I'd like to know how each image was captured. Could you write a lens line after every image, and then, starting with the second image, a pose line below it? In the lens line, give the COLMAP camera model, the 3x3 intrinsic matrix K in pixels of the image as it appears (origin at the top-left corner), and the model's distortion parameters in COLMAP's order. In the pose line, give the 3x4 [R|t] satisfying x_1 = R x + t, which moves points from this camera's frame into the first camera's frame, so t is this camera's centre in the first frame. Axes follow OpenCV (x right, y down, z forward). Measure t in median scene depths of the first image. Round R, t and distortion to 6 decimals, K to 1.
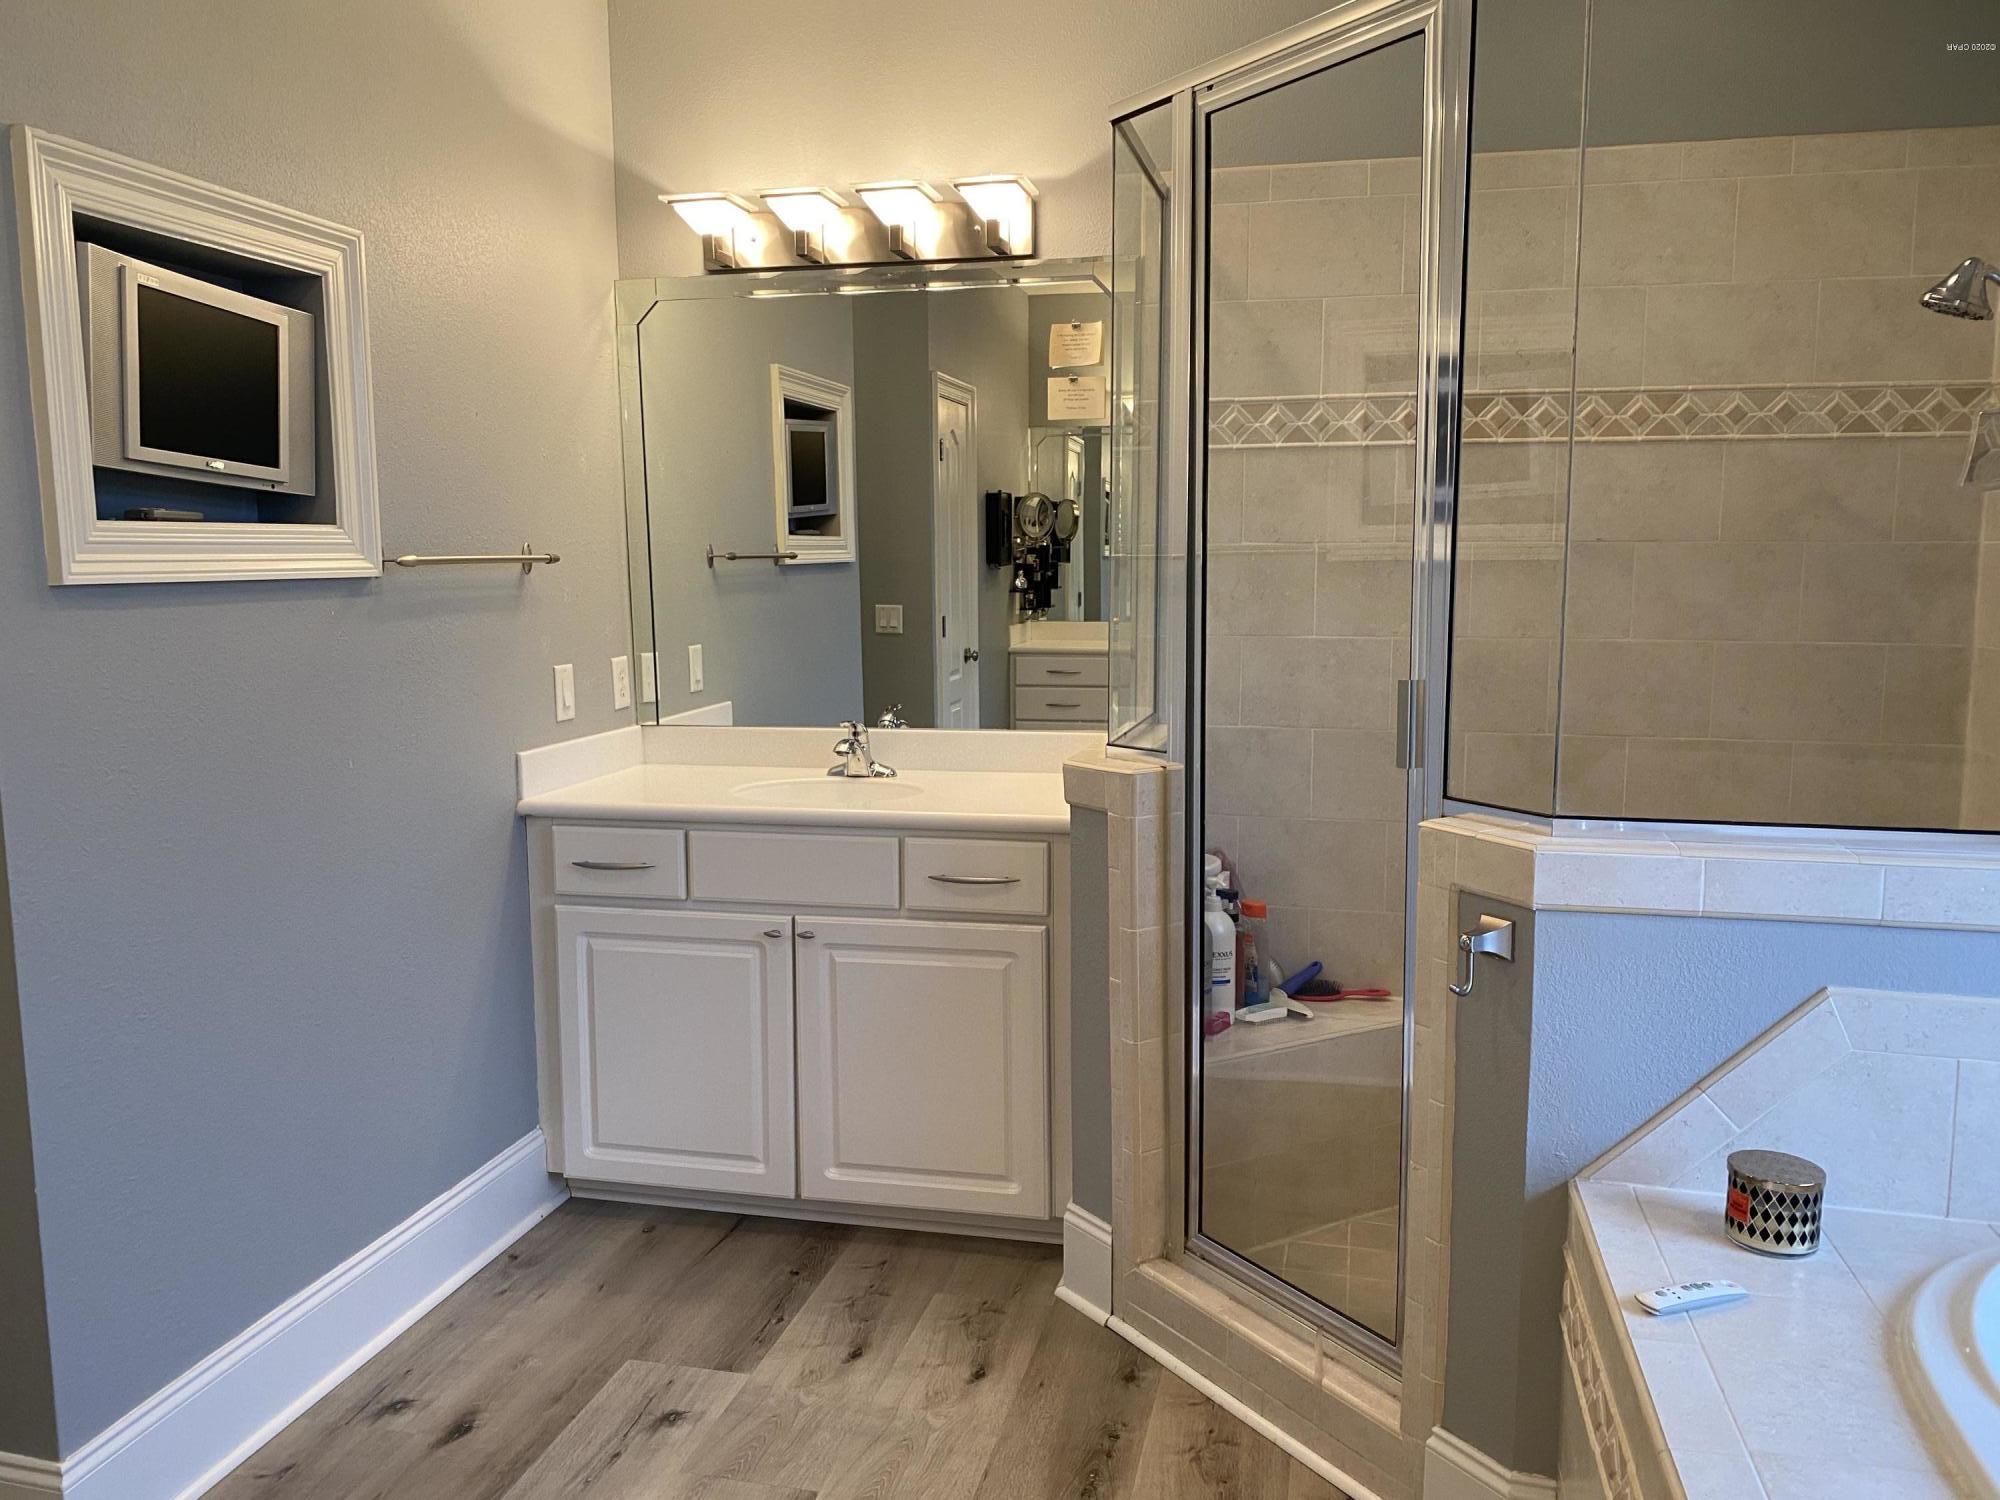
lens RADIAL K [[1543.4, 0, 994.7], [0, 1543.4, 738.1], [0, 0, 1]] dist [0.020979, -0.025973]
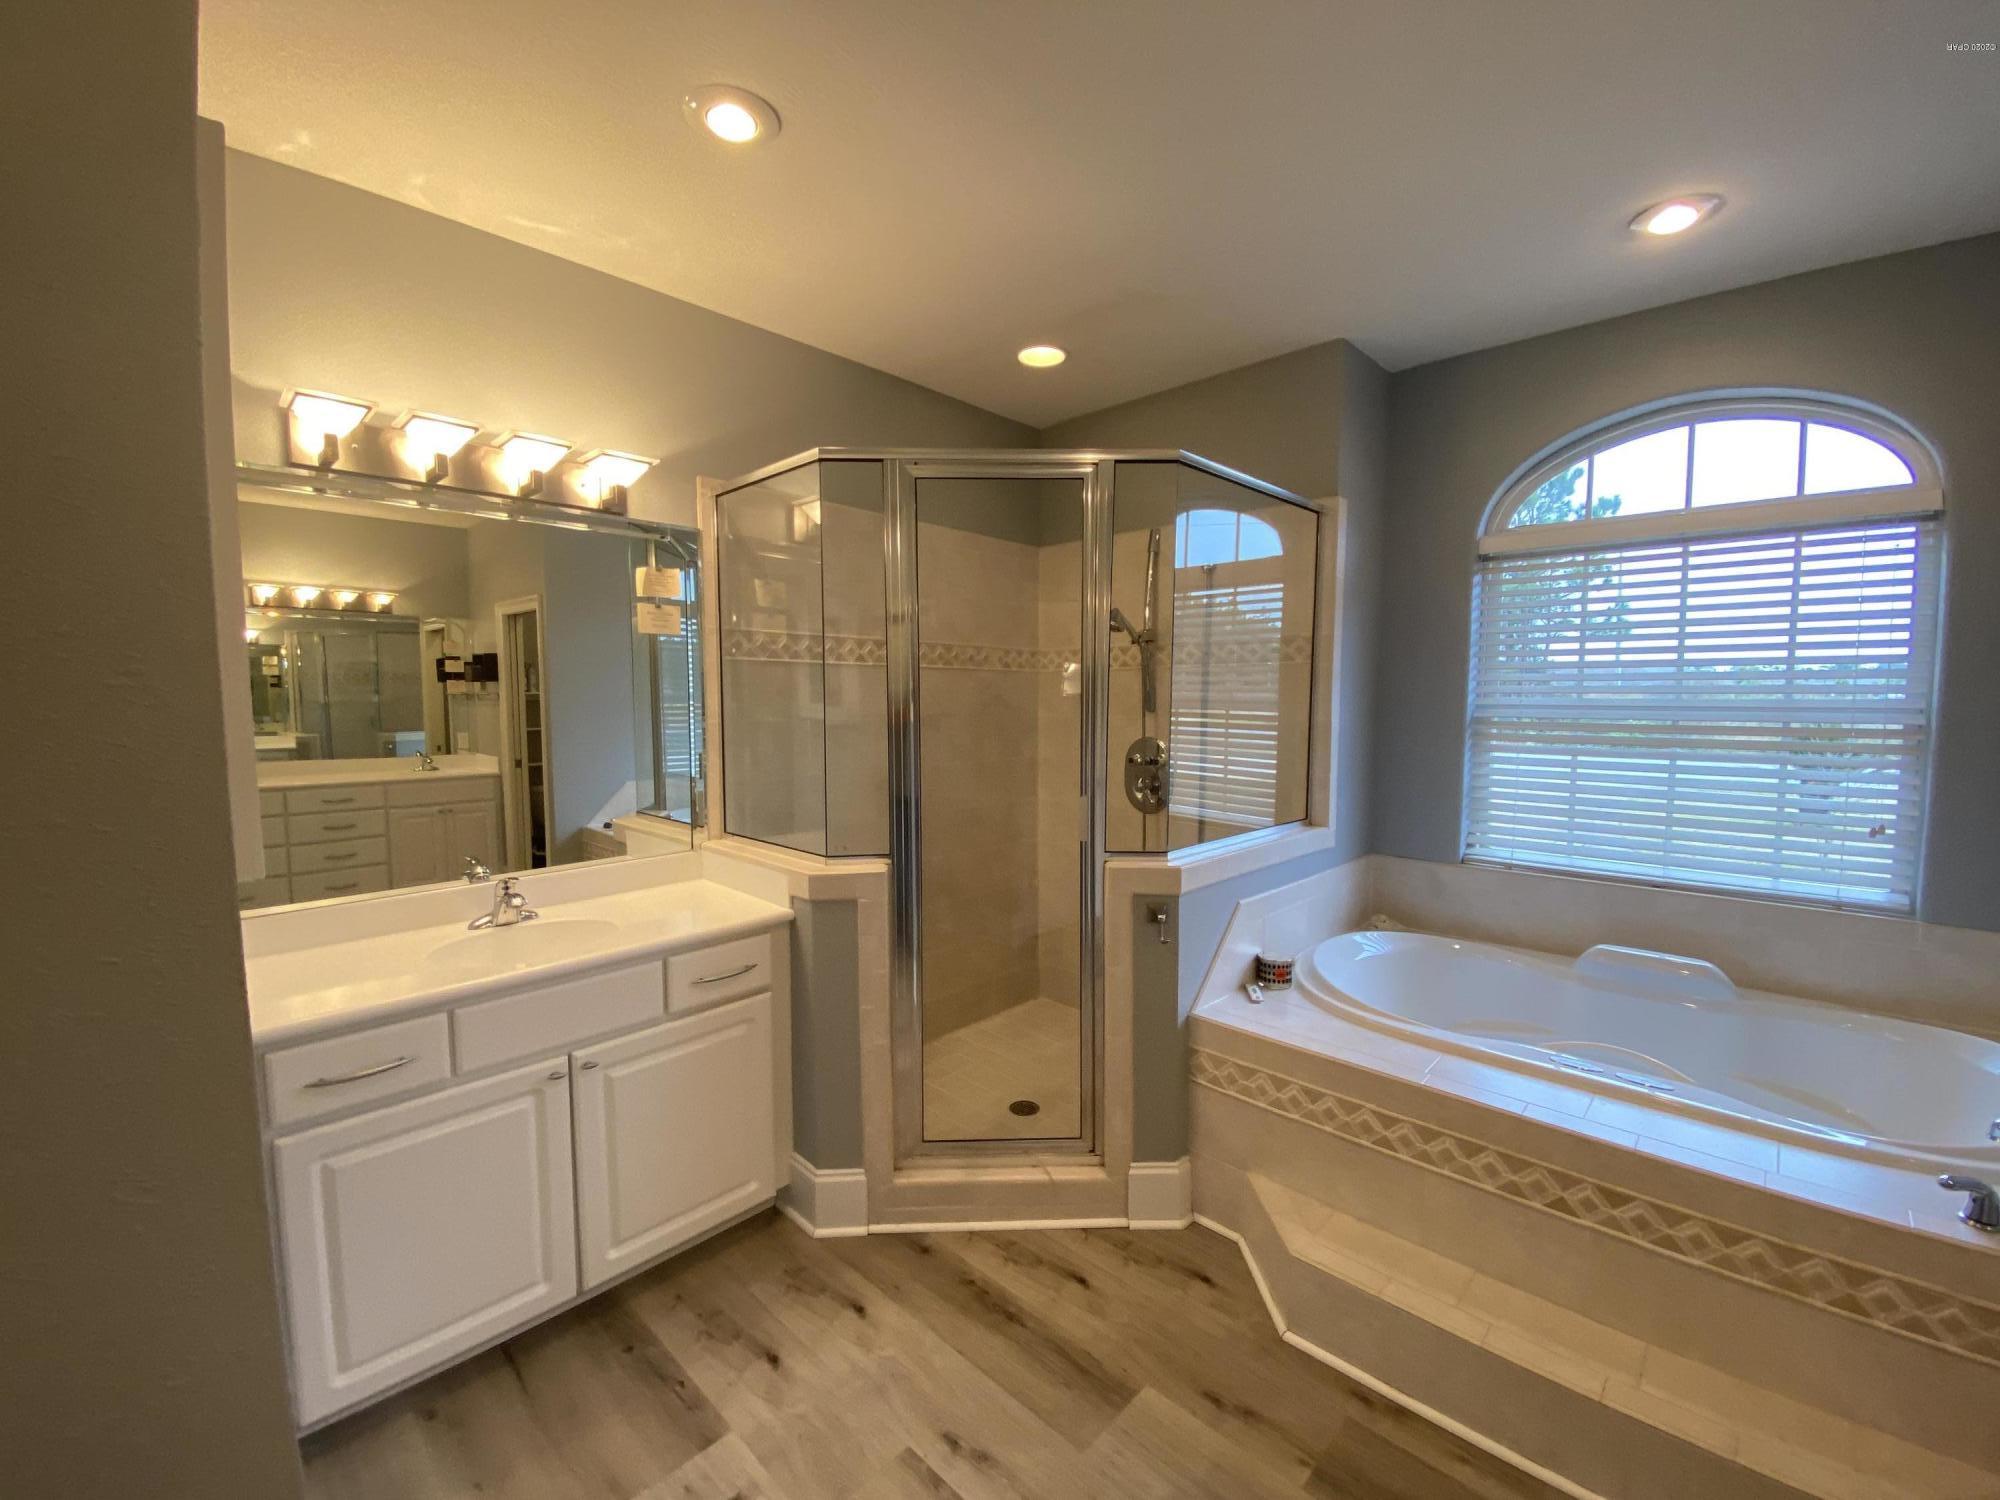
lens RADIAL K [[827.2, 0, 989.2], [0, 827.2, 757.5], [0, 0, 1]] dist [-0.001755, -0.002197]
pose [[0.508767, -0.065172, 0.858434, -0.522408], [0.107835, 0.994102, 0.011562, -0.084420], [-0.854124, 0.086687, 0.512794, 0.420334]]
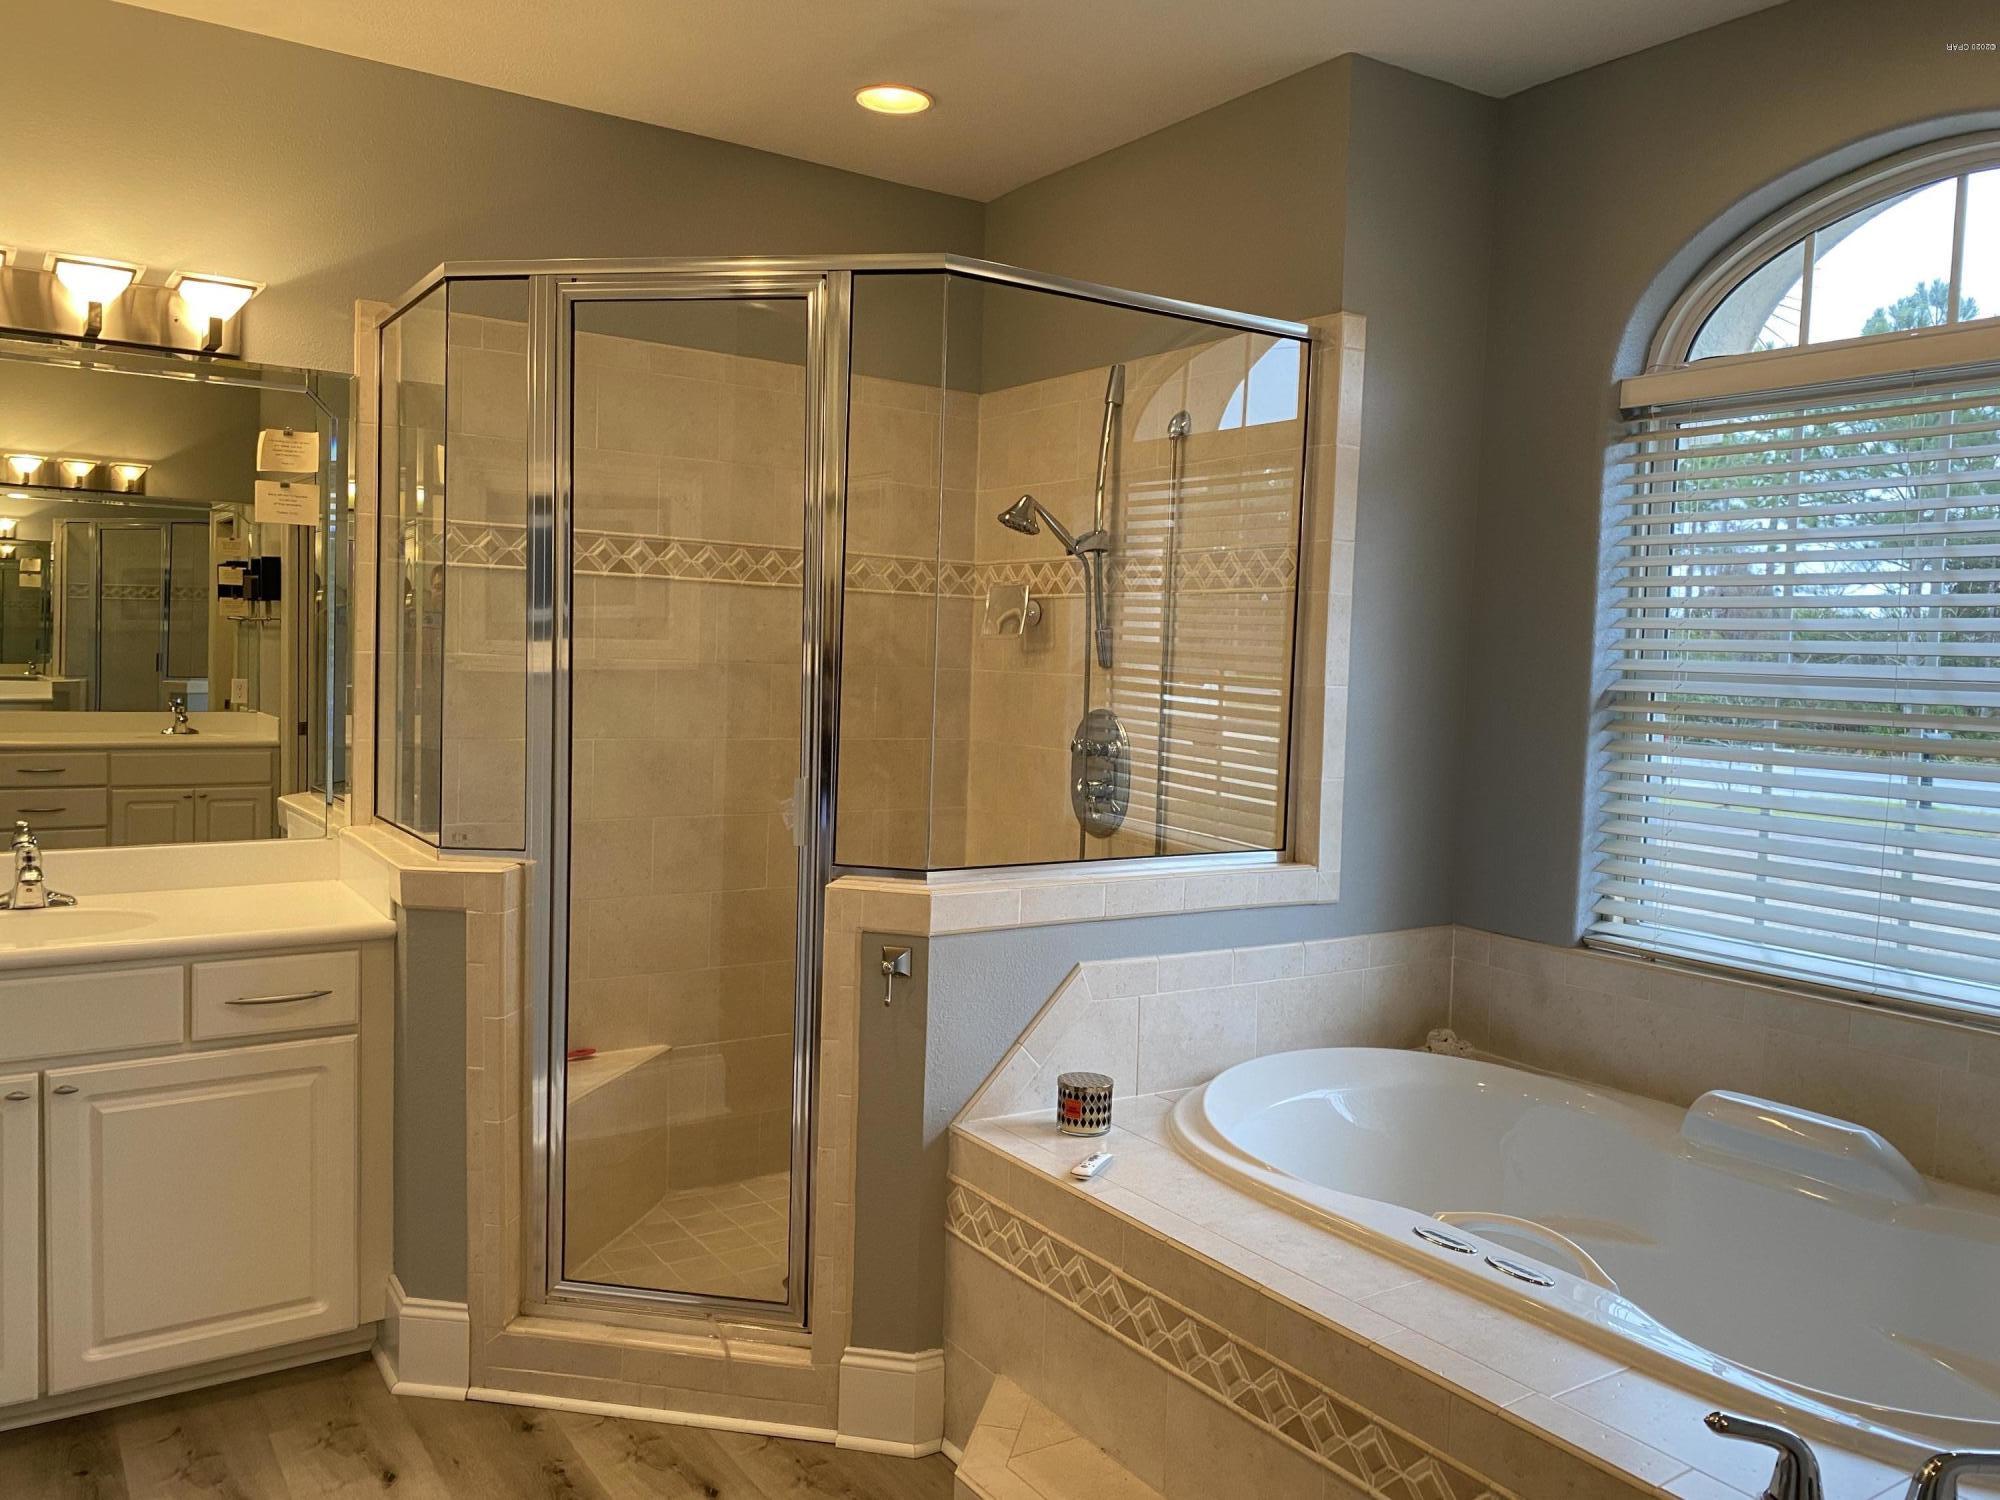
lens RADIAL K [[1543.4, 0, 983.6], [0, 1543.4, 753.1], [0, 0, 1]] dist [0.020979, -0.025973]
pose [[0.680376, -0.025370, 0.732424, -0.435238], [0.059822, 0.997988, -0.021002, -0.016117], [-0.730417, 0.058104, 0.680525, -0.002429]]
